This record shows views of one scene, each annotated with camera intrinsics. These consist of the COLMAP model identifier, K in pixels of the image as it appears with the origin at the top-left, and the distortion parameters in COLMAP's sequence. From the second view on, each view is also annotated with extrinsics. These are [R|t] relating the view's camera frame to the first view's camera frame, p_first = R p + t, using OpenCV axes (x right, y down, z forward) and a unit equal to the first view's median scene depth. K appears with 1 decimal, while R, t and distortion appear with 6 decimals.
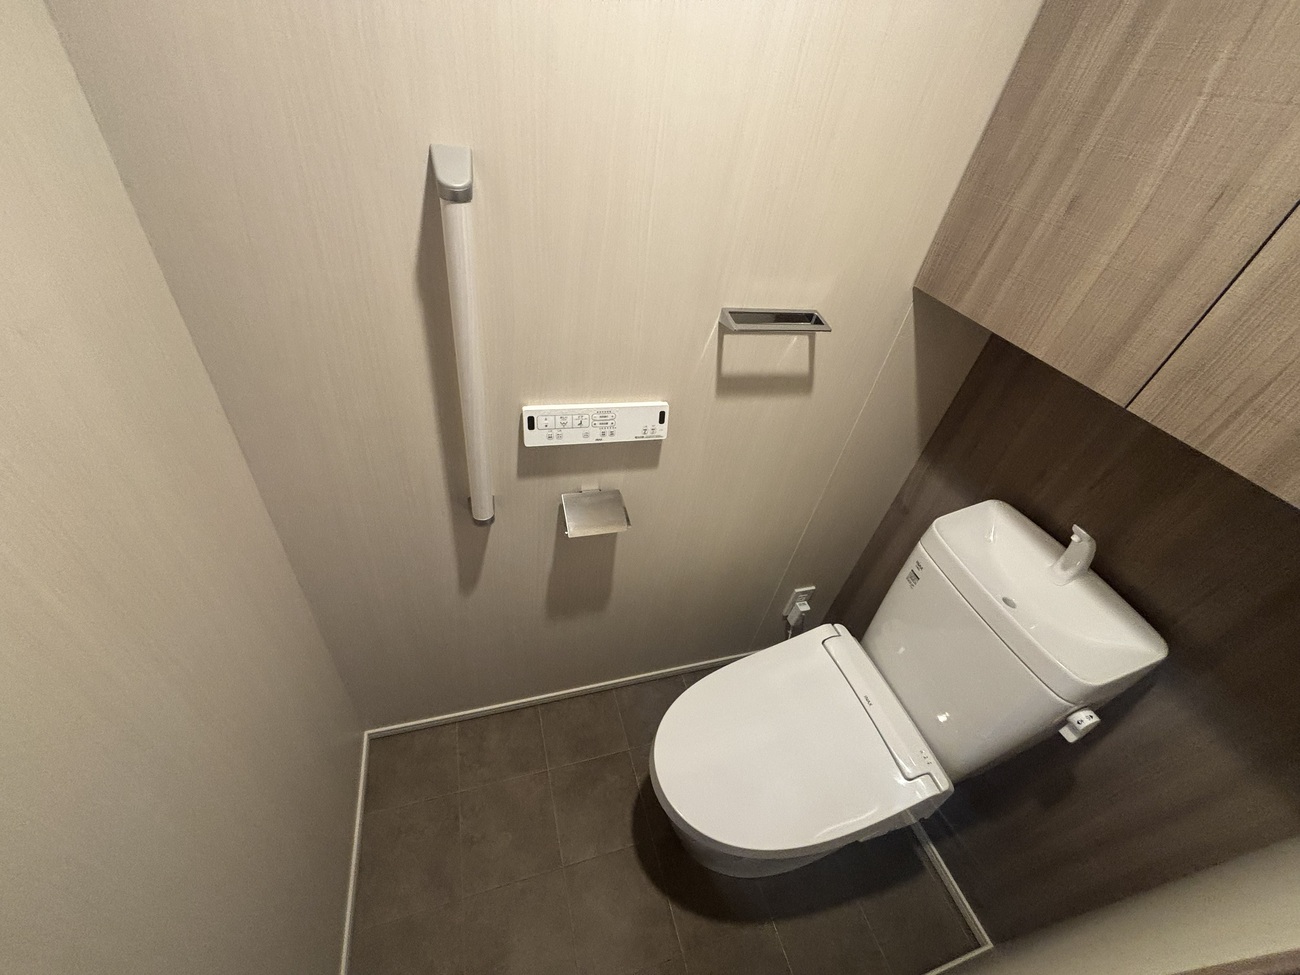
lens RADIAL K [[522.1, 0, 648.5], [0, 522.1, 487.4], [0, 0, 1]] dist [0.002011, -0.000185]
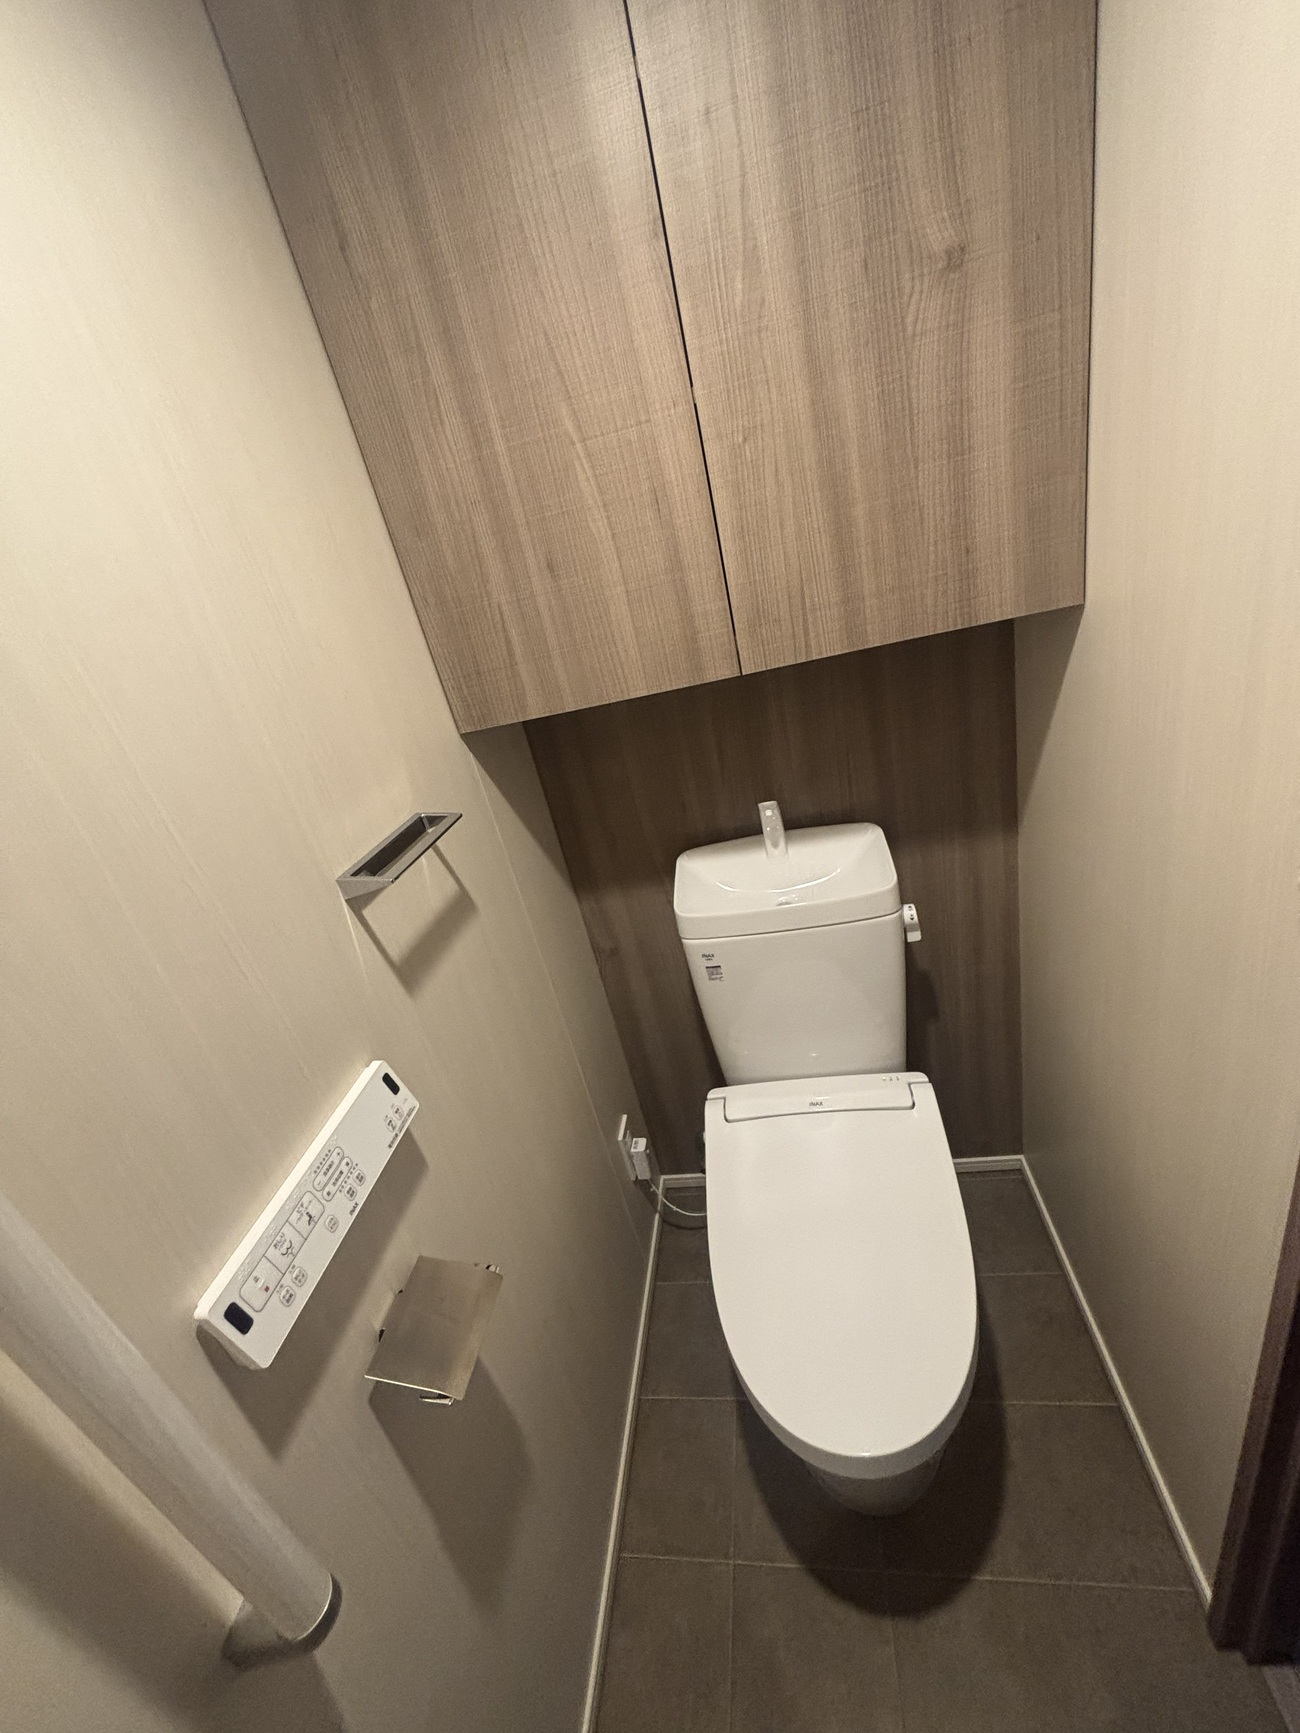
lens RADIAL K [[696.0, 0, 650.4], [0, 696.0, 868.3], [0, 0, 1]] dist [0.002011, -0.000185]
pose [[0.373462, -0.583061, 0.721502, -0.286637], [0.784404, 0.613697, 0.089921, -0.132135], [-0.495213, 0.532367, 0.686548, 0.246997]]
